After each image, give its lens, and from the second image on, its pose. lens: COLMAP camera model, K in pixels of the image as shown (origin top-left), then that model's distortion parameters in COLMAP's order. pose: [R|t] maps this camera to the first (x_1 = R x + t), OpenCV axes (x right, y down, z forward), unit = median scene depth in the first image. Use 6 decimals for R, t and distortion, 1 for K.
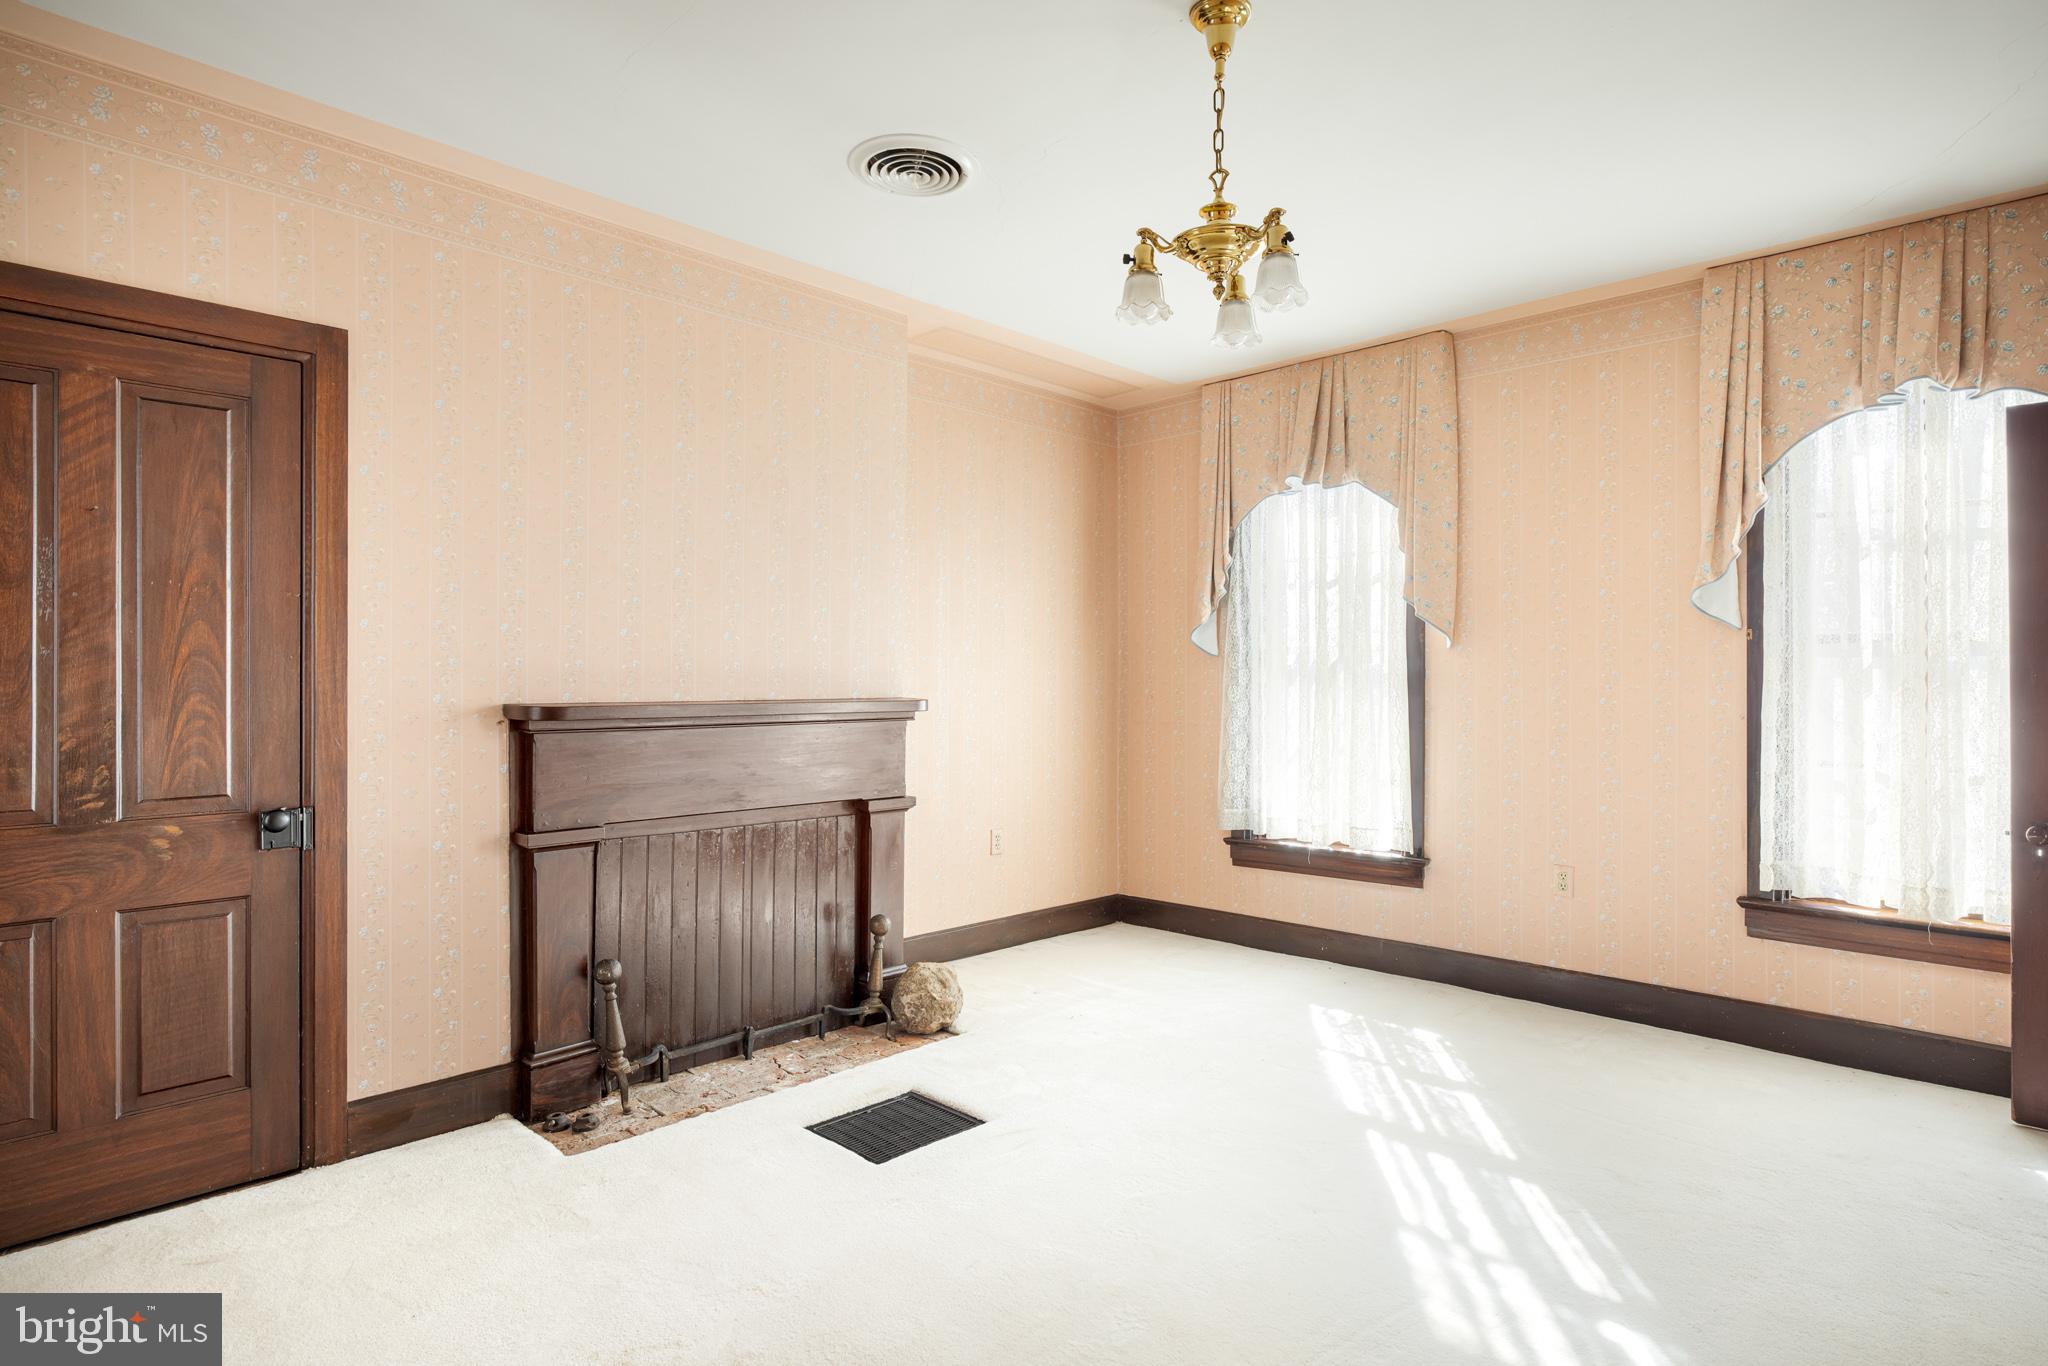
lens RADIAL K [[1099.1, 0, 1022.2], [0, 1099.1, 686.2], [0, 0, 1]] dist [0.027702, -0.000777]
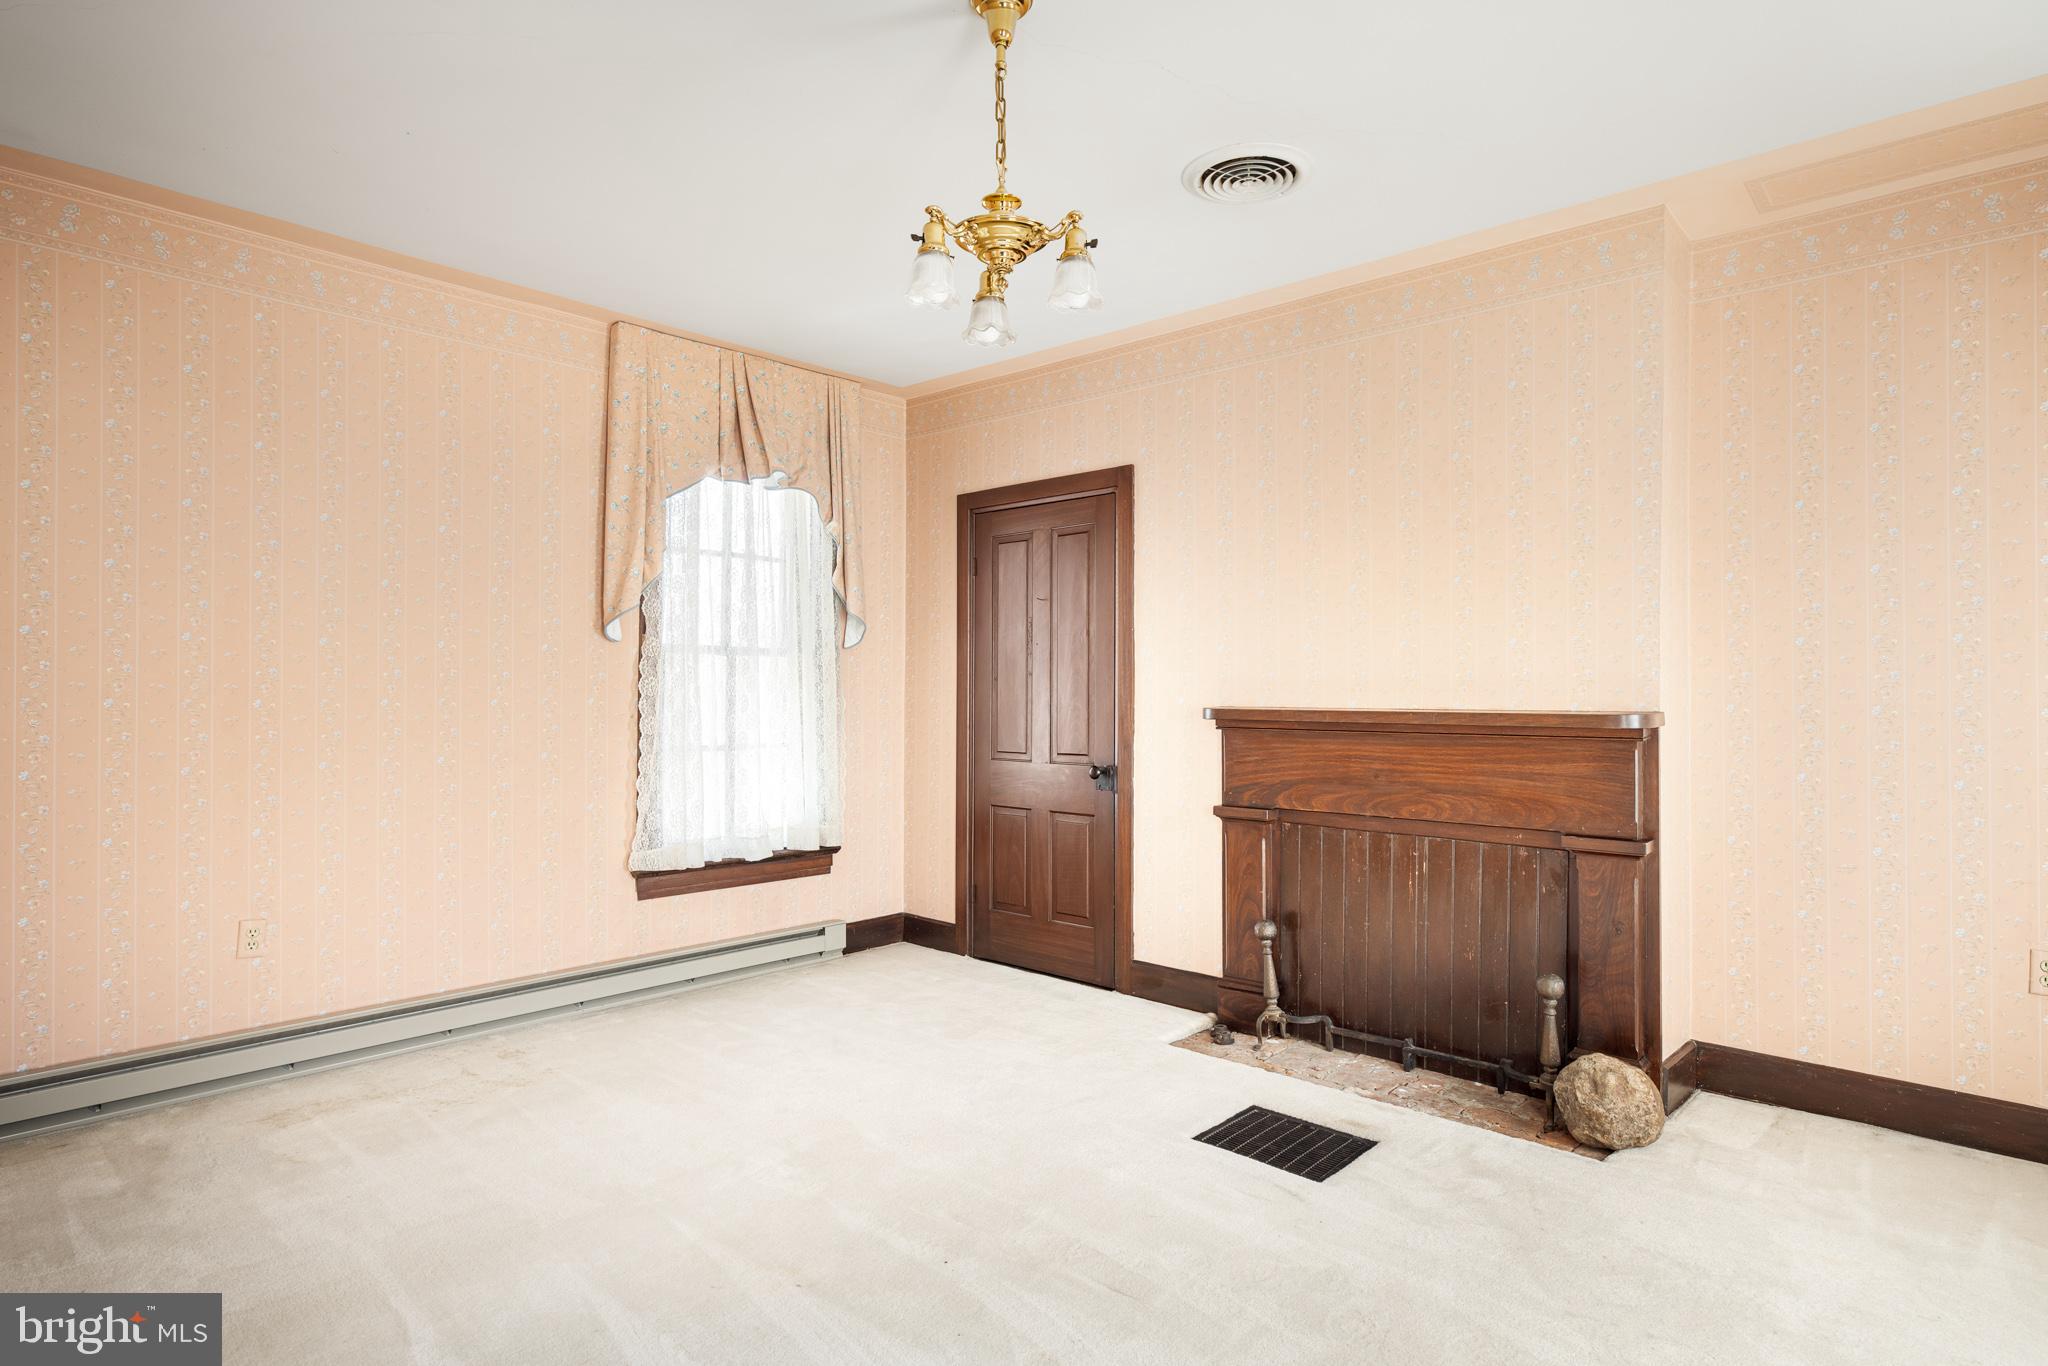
lens RADIAL K [[1099.1, 0, 1028.2], [0, 1099.1, 686.3], [0, 0, 1]] dist [0.027702, -0.000777]
pose [[0.027789, -0.010031, -0.999563, 0.799277], [-0.002878, 0.999945, -0.010115, 0.006266], [0.999610, 0.003158, 0.027759, 0.692075]]
